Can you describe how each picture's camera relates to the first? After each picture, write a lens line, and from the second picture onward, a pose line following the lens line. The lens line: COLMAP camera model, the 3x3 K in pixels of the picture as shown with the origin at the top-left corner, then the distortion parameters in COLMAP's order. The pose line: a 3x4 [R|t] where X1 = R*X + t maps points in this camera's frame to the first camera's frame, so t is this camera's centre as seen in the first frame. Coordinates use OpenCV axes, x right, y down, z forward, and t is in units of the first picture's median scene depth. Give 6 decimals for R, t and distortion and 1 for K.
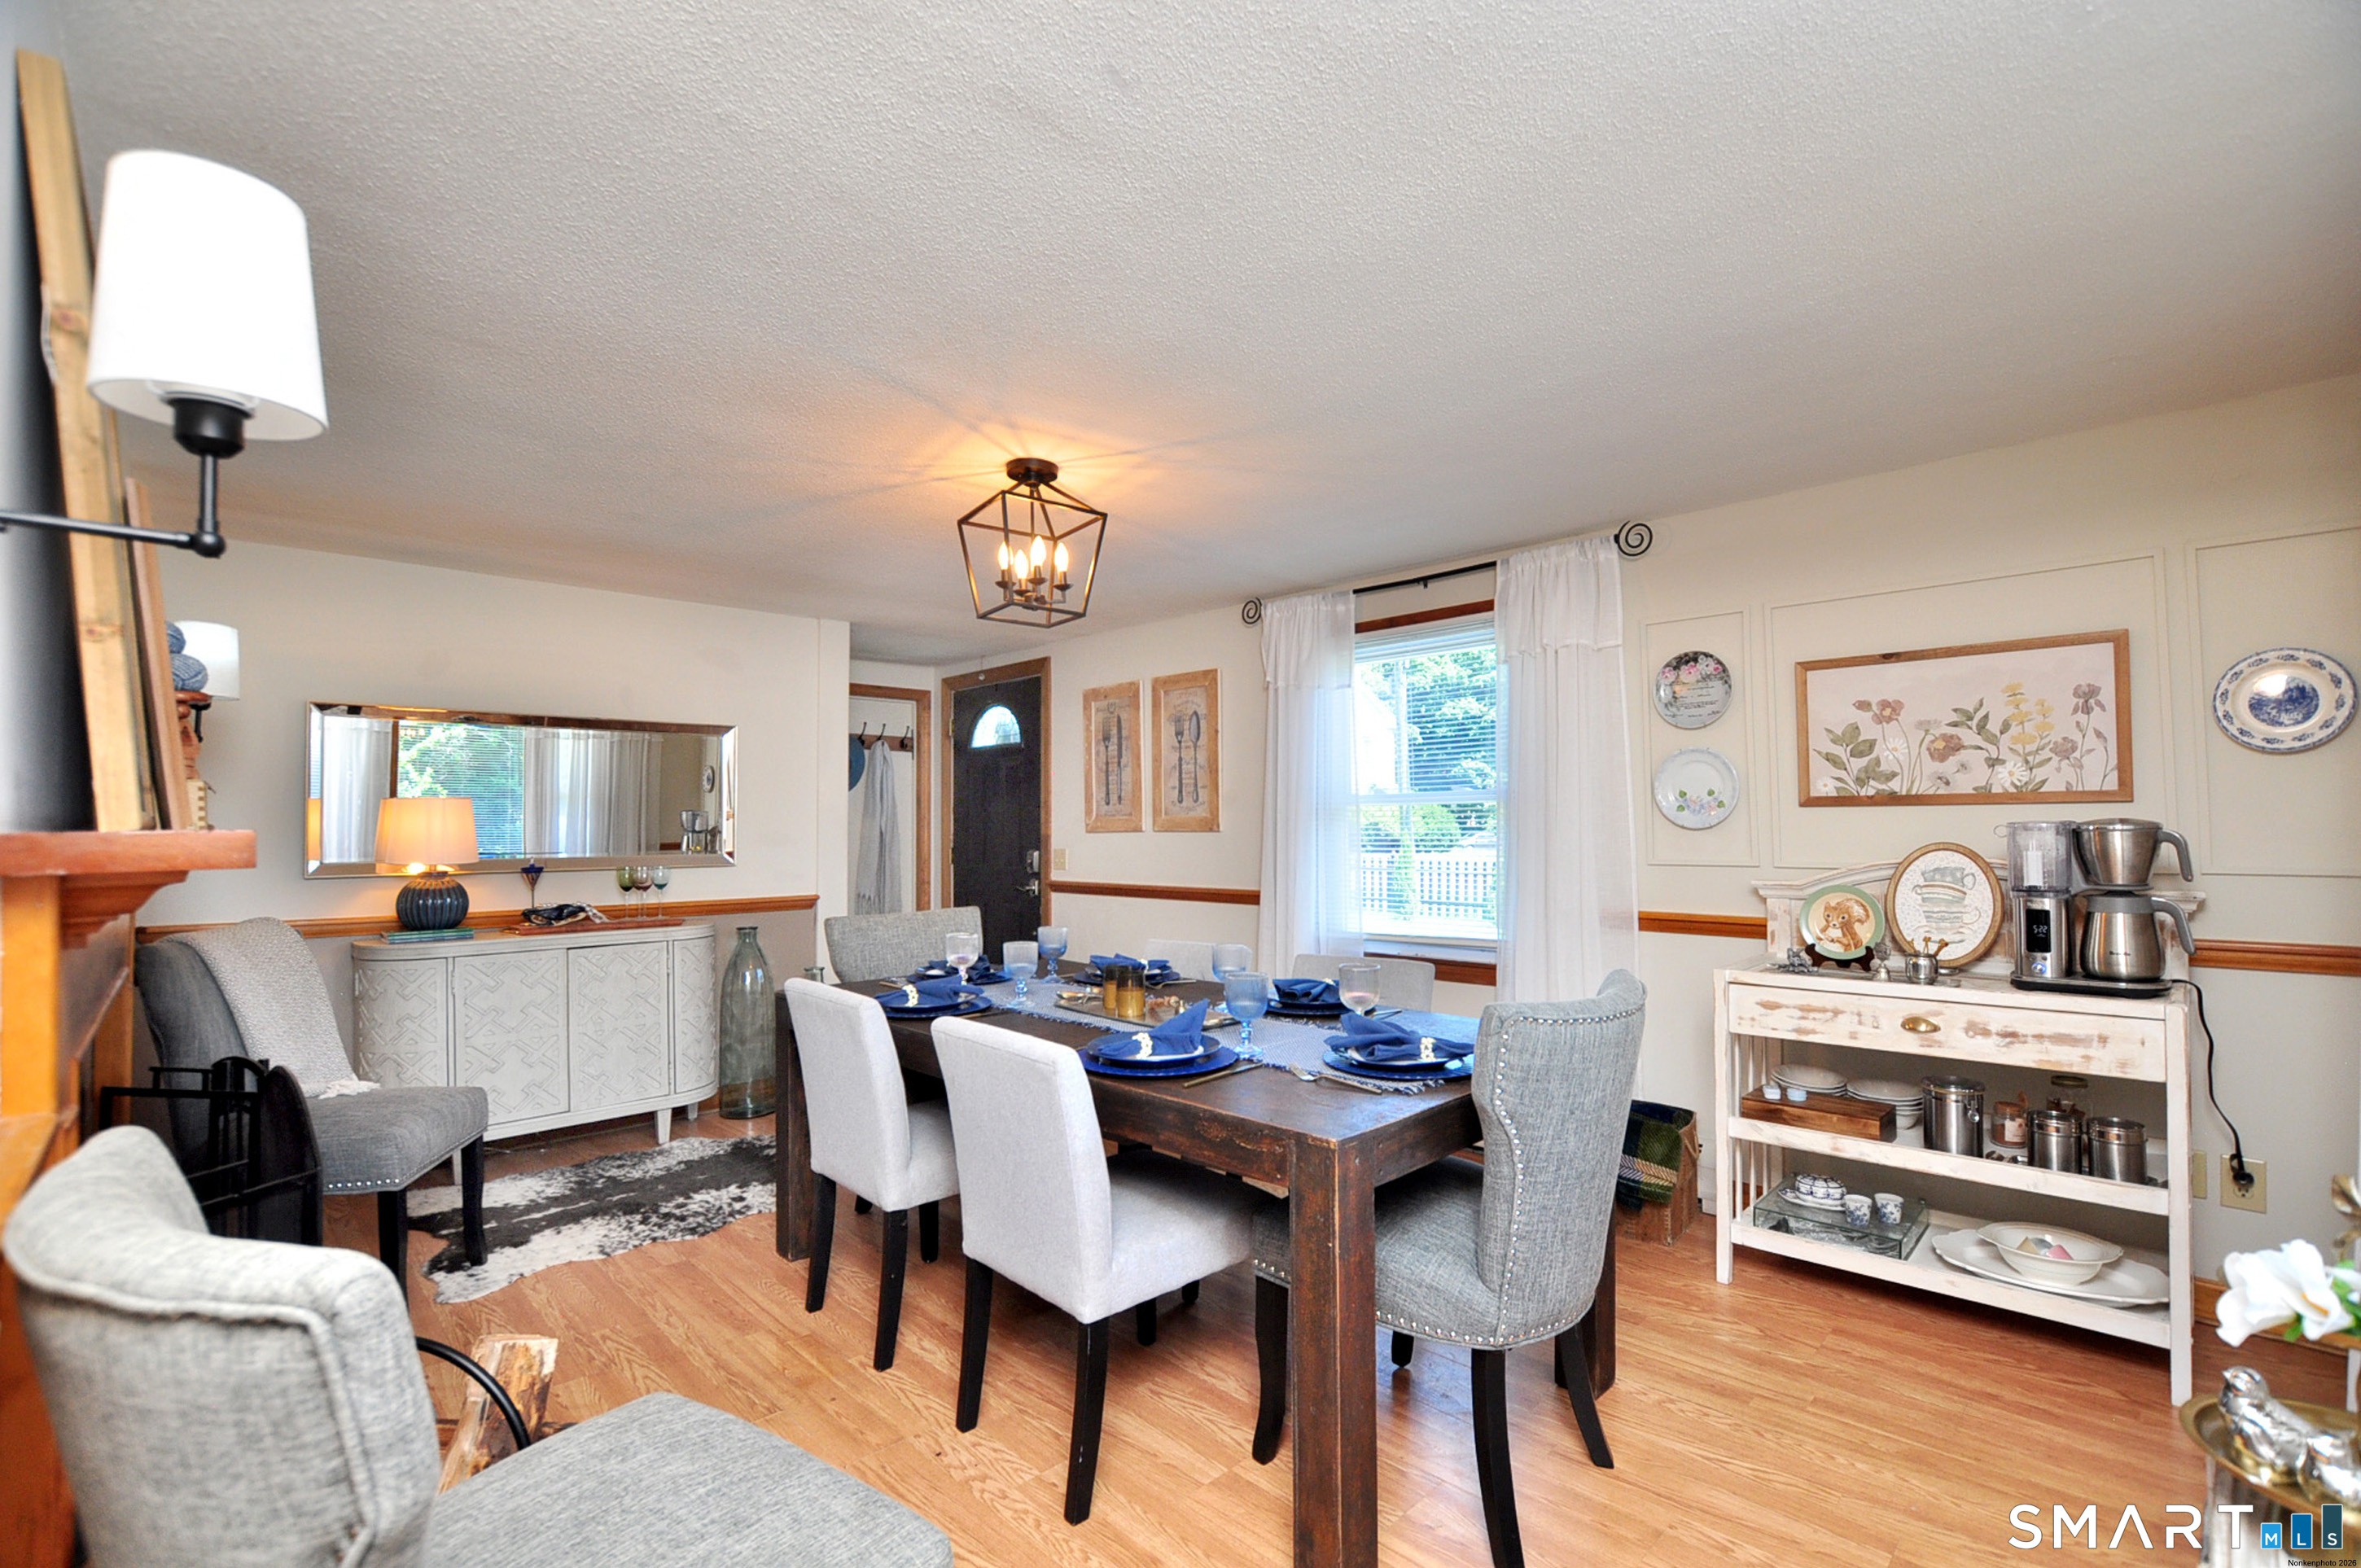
lens RADIAL K [[1056.2, 0, 1175.6], [0, 1056.2, 791.7], [0, 0, 1]] dist [-0.028139, 0.002621]
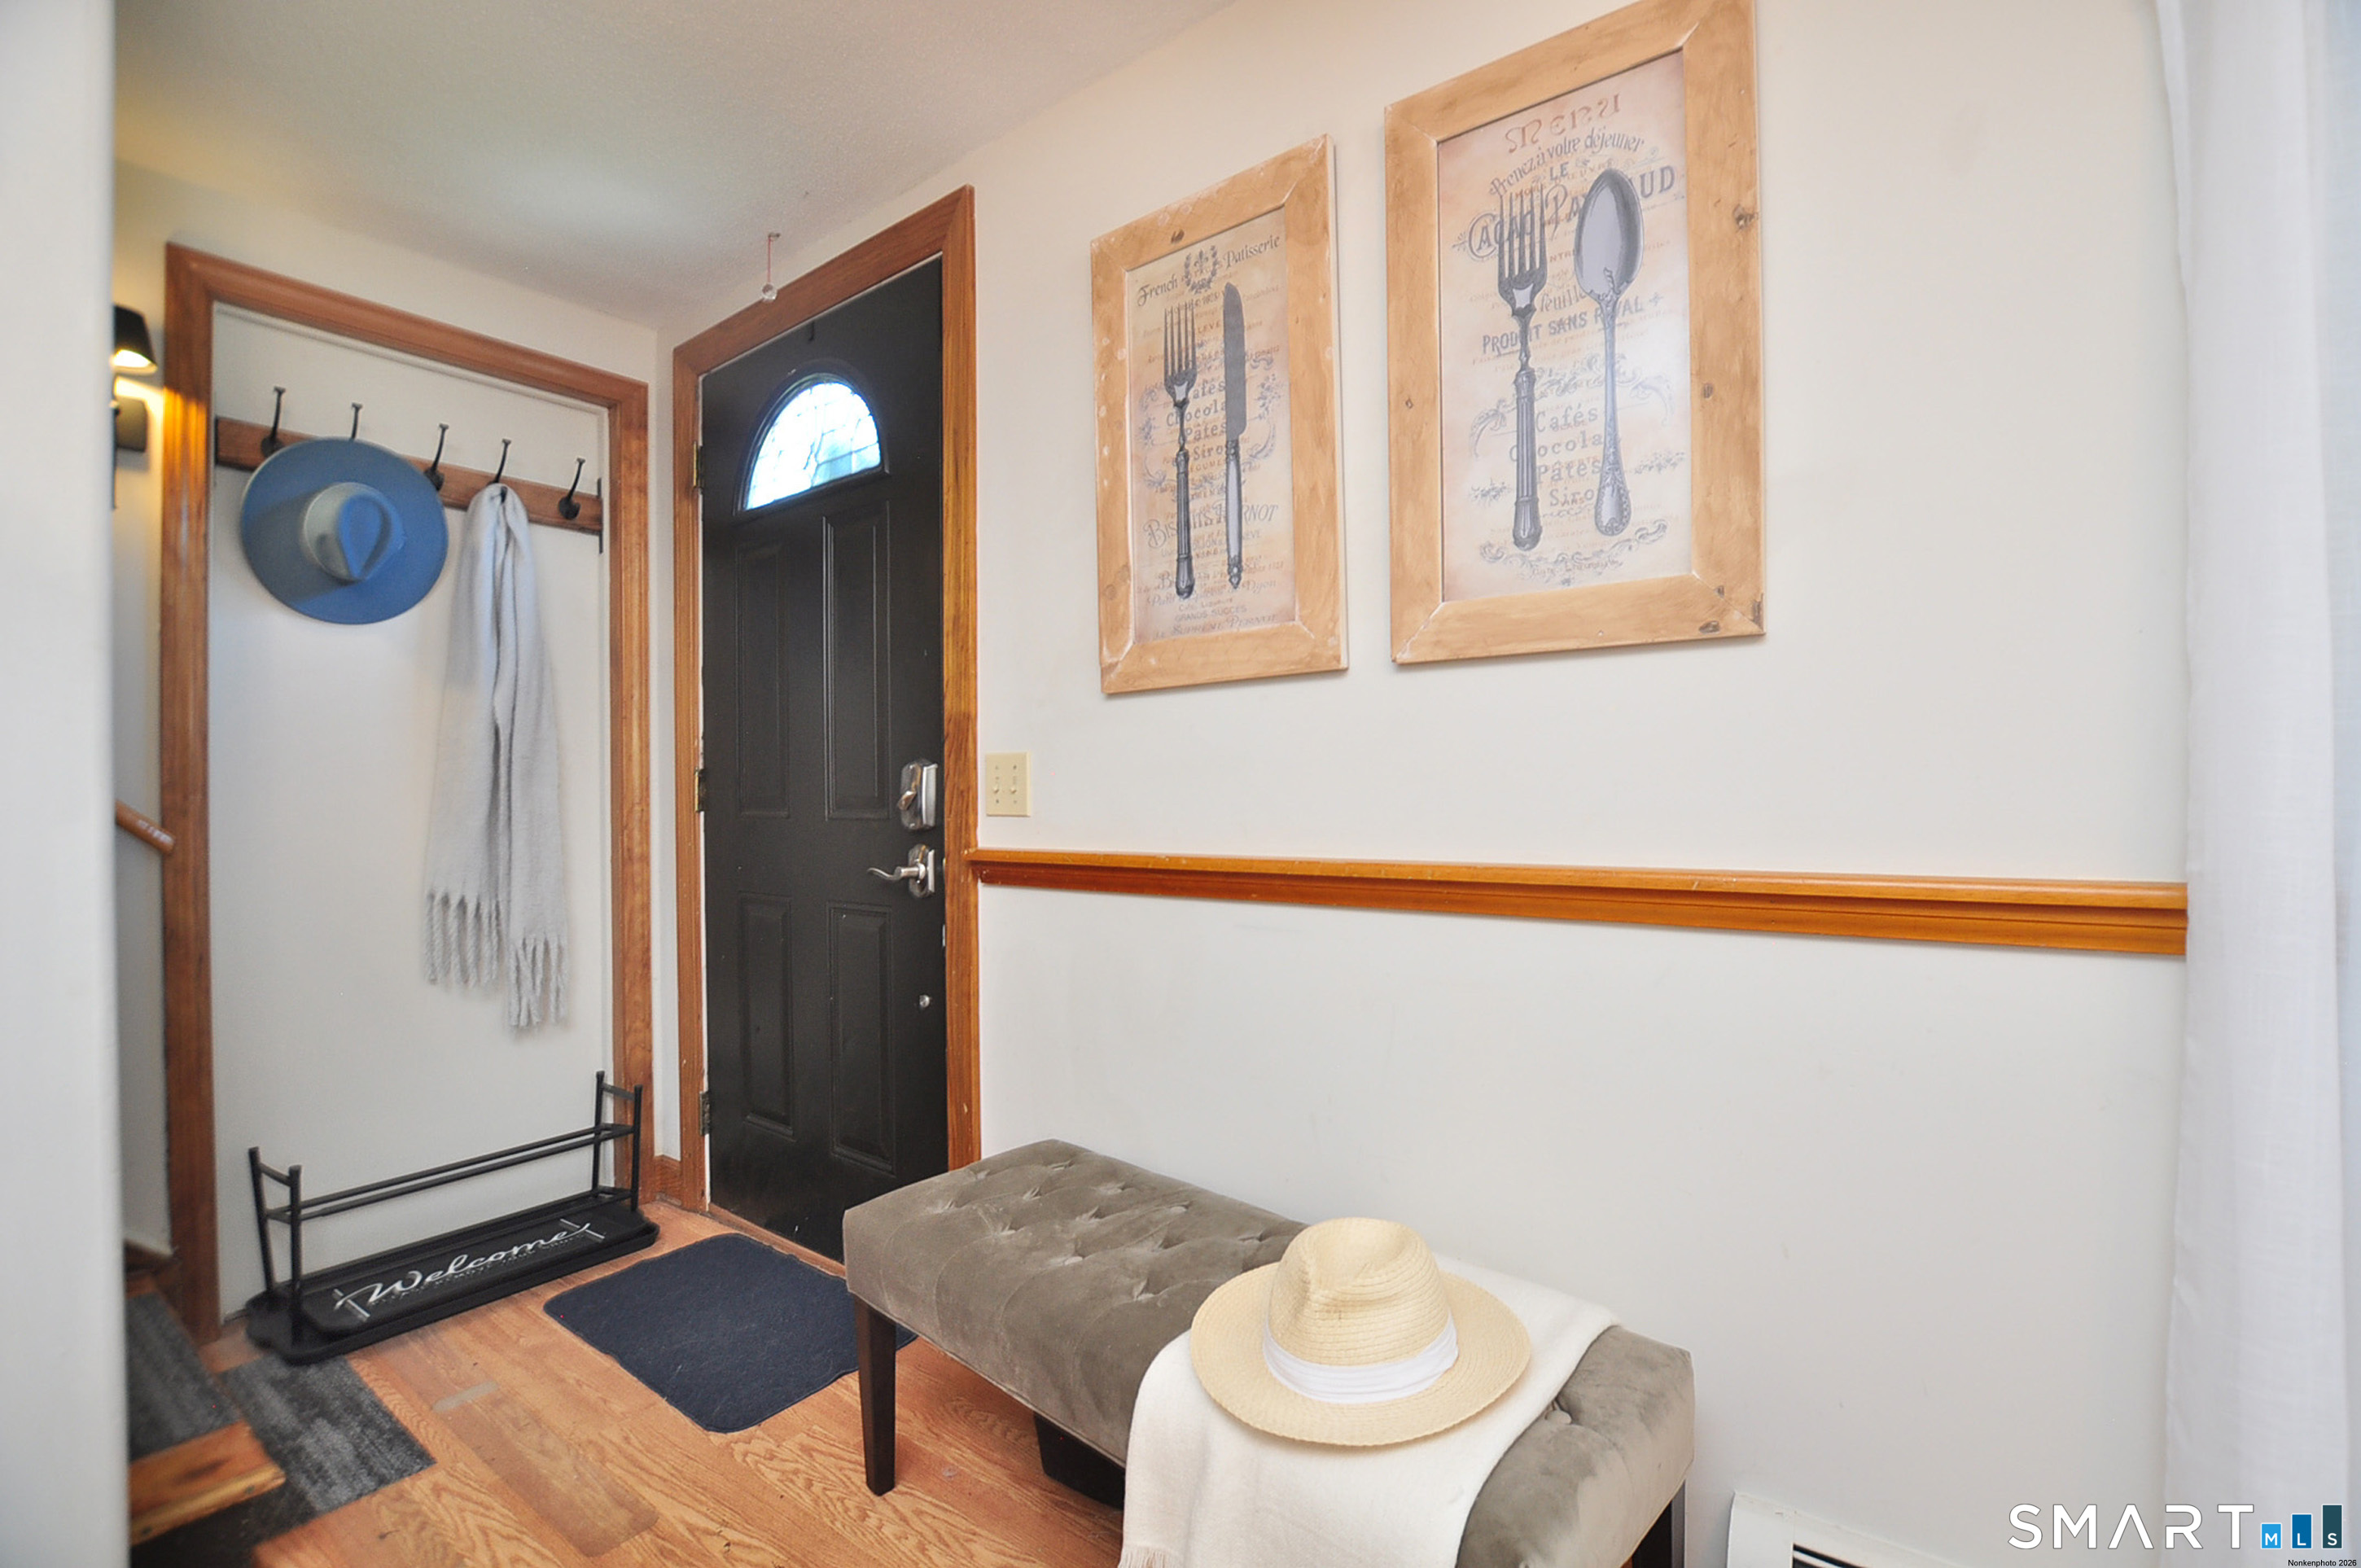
lens RADIAL K [[1056.2, 0, 1186.4], [0, 1056.2, 779.7], [0, 0, 1]] dist [-0.028139, 0.002621]
pose [[0.988473, -0.005191, 0.151310, -0.103306], [0.002064, 0.999781, 0.020819, 0.054807], [-0.151385, -0.020267, 0.988267, 0.658913]]
